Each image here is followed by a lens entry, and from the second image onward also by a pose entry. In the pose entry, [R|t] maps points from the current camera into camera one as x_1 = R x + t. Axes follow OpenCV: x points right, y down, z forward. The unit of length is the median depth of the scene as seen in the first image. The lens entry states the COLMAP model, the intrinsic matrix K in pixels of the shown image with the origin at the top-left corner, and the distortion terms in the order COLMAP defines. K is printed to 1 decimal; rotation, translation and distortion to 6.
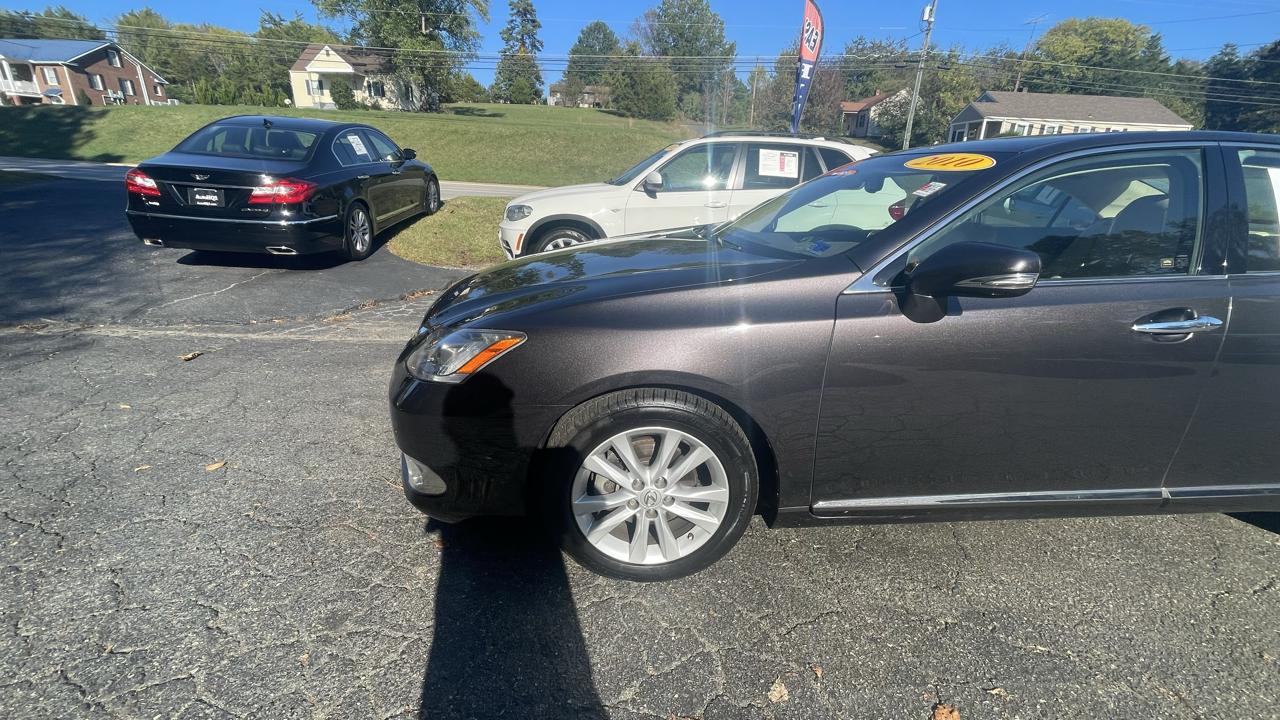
lens RADIAL K [[517.0, 0, 641.9], [0, 517.0, 361.0], [0, 0, 1]] dist [-0.000136, 0.000077]
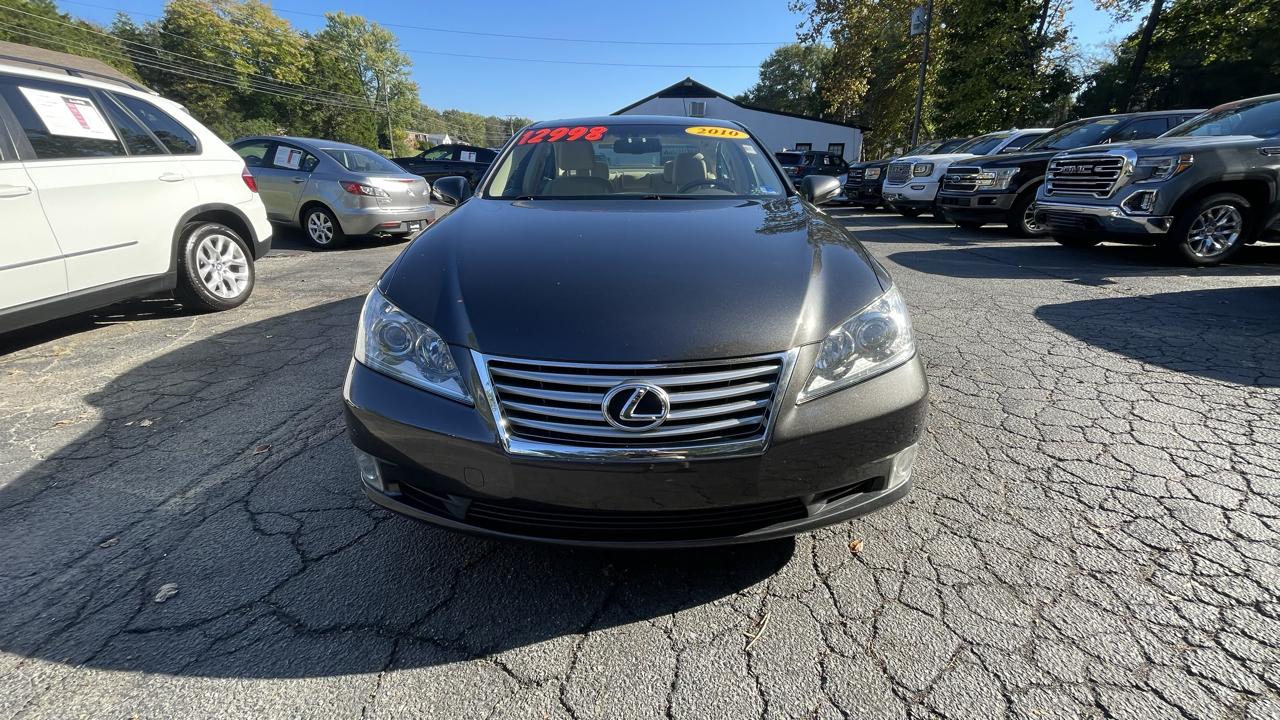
lens RADIAL K [[517.0, 0, 643.3], [0, 517.0, 356.0], [0, 0, 1]] dist [-0.000136, 0.000077]
pose [[0.052002, -0.374029, 0.925958, -0.041617], [0.329693, 0.881656, 0.337618, -0.013833], [-0.942655, 0.287725, 0.169163, 0.040899]]
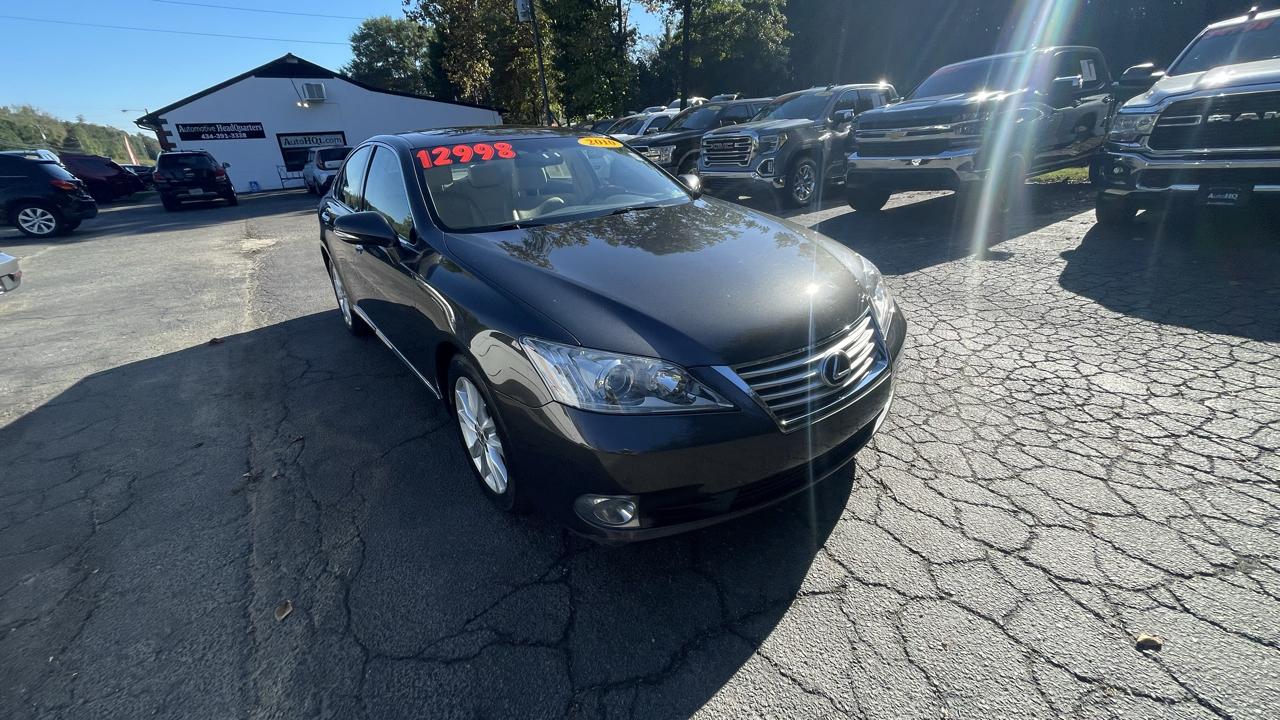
lens RADIAL K [[517.0, 0, 643.8], [0, 517.0, 353.9], [0, 0, 1]] dist [-0.000136, 0.000077]
pose [[-0.571894, -0.321442, 0.754726, -0.037712], [0.299884, 0.774430, 0.557071, -0.027116], [-0.763549, 0.544916, -0.346497, 0.067508]]
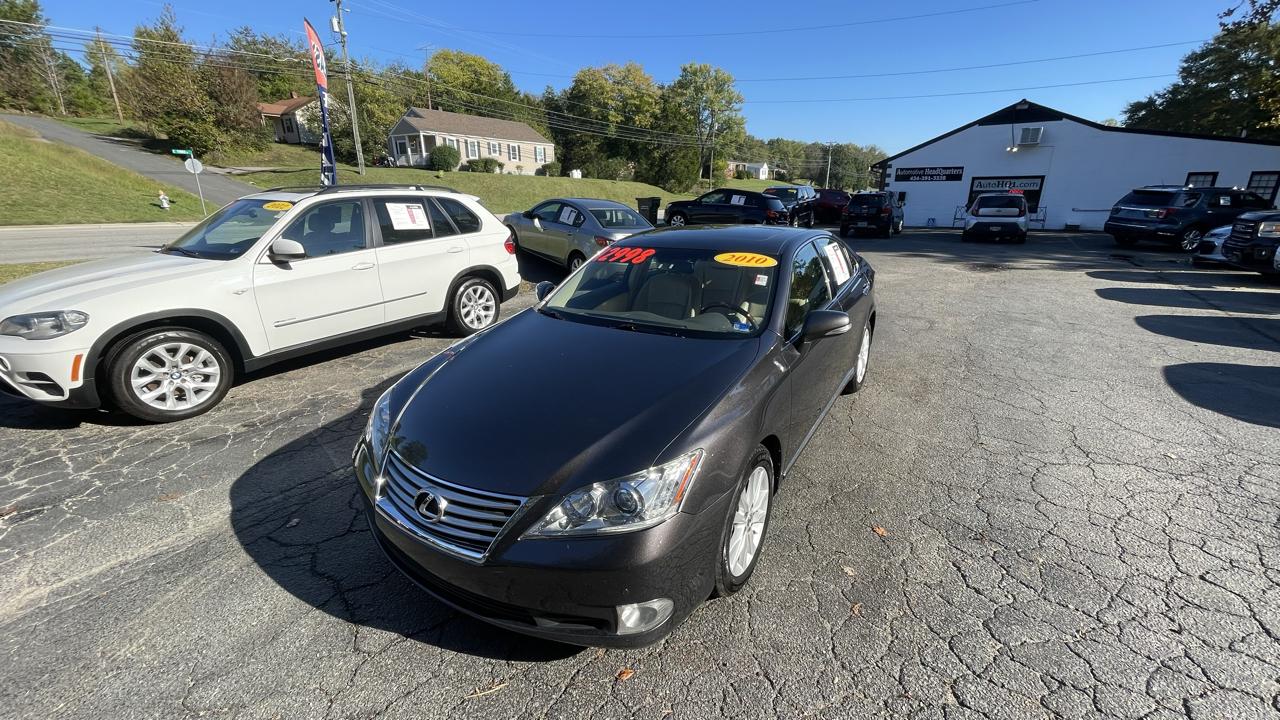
lens RADIAL K [[517.0, 0, 642.3], [0, 517.0, 357.6], [0, 0, 1]] dist [-0.000136, 0.000077]
pose [[0.577253, -0.283256, 0.765862, -0.036565], [0.290981, 0.947692, 0.131186, -0.014231], [-0.762961, 0.147124, 0.629480, 0.007873]]
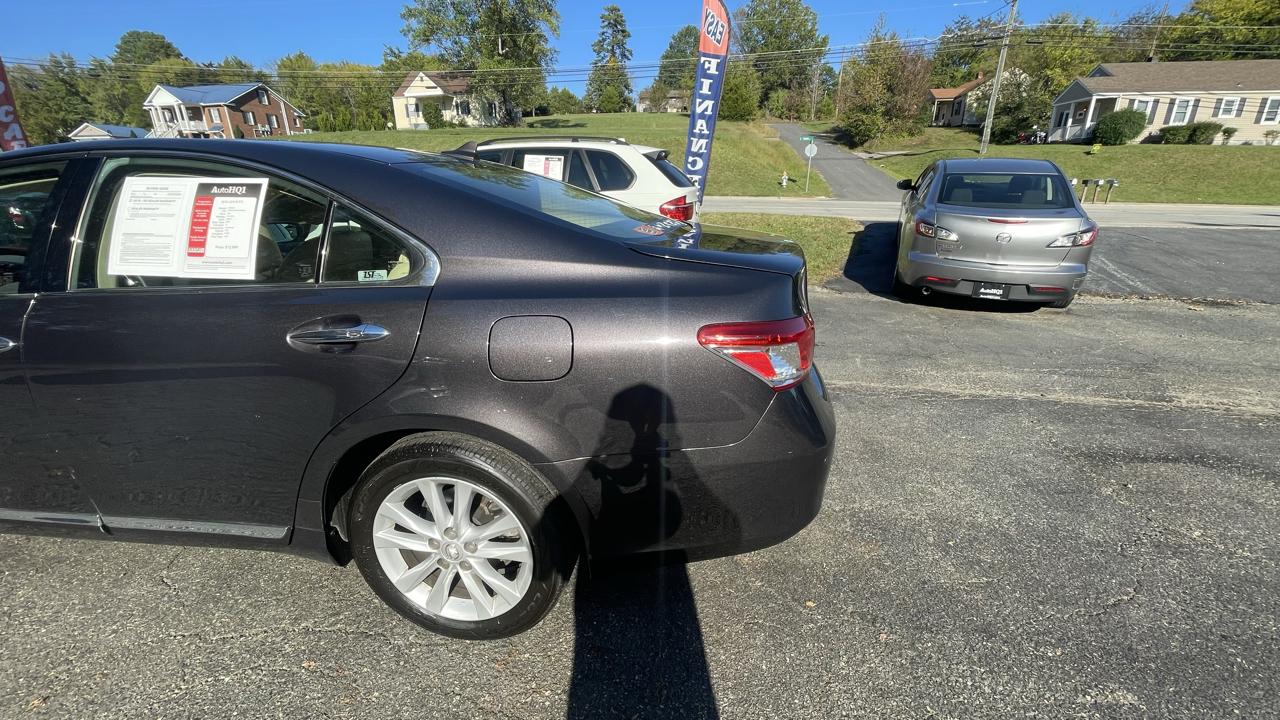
lens RADIAL K [[517.0, 0, 641.5], [0, 517.0, 360.5], [0, 0, 1]] dist [-0.000136, 0.000077]
pose [[0.981515, 0.026337, -0.189562, 0.074334], [-0.027560, 0.999613, -0.003818, -0.002190], [0.189388, 0.008971, 0.981861, 0.008711]]
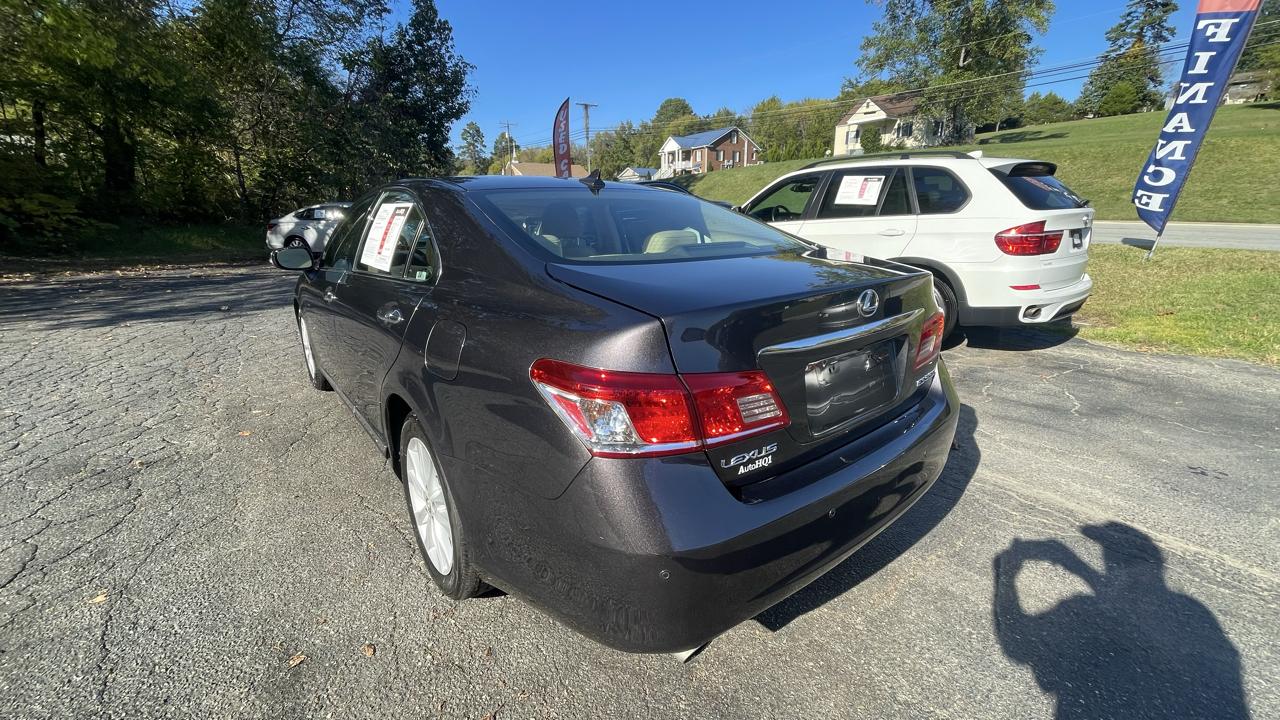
lens RADIAL K [[517.0, 0, 641.5], [0, 517.0, 362.3], [0, 0, 1]] dist [-0.000136, 0.000077]
pose [[0.580519, 0.194027, -0.790791, 0.093859], [-0.241357, 0.968551, 0.060462, -0.006409], [0.777653, 0.155764, 0.609092, 0.023939]]
